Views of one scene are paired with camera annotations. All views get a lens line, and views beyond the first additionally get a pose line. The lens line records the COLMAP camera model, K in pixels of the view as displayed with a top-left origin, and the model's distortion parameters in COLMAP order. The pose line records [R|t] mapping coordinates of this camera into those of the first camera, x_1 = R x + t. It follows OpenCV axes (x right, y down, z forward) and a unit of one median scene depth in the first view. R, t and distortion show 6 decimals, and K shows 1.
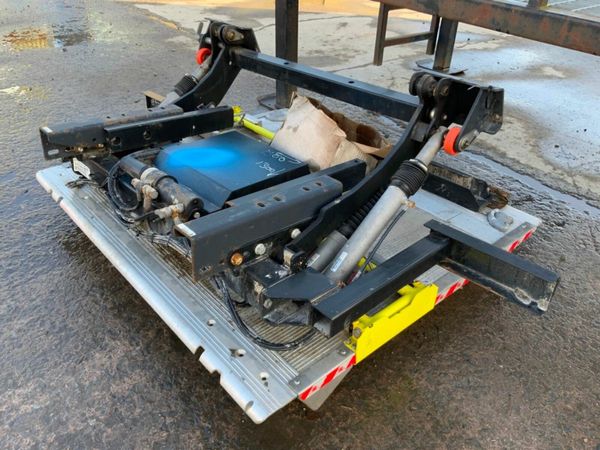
lens RADIAL K [[495.6, 0, 300.0], [0, 495.6, 225.0], [0, 0, 1]] dist [0.086188, -0.188587]
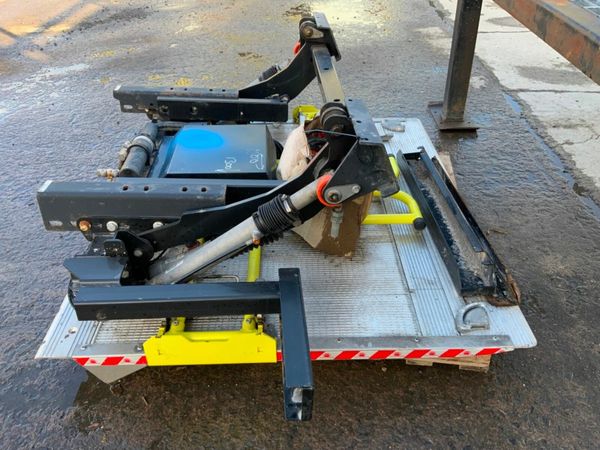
lens RADIAL K [[495.6, 0, 300.0], [0, 495.6, 225.0], [0, 0, 1]] dist [0.086188, -0.188587]
pose [[0.760647, 0.338070, -0.554188, 0.602334], [-0.320971, 0.937901, 0.131600, -0.165146], [0.564264, 0.077777, 0.821923, 0.229300]]
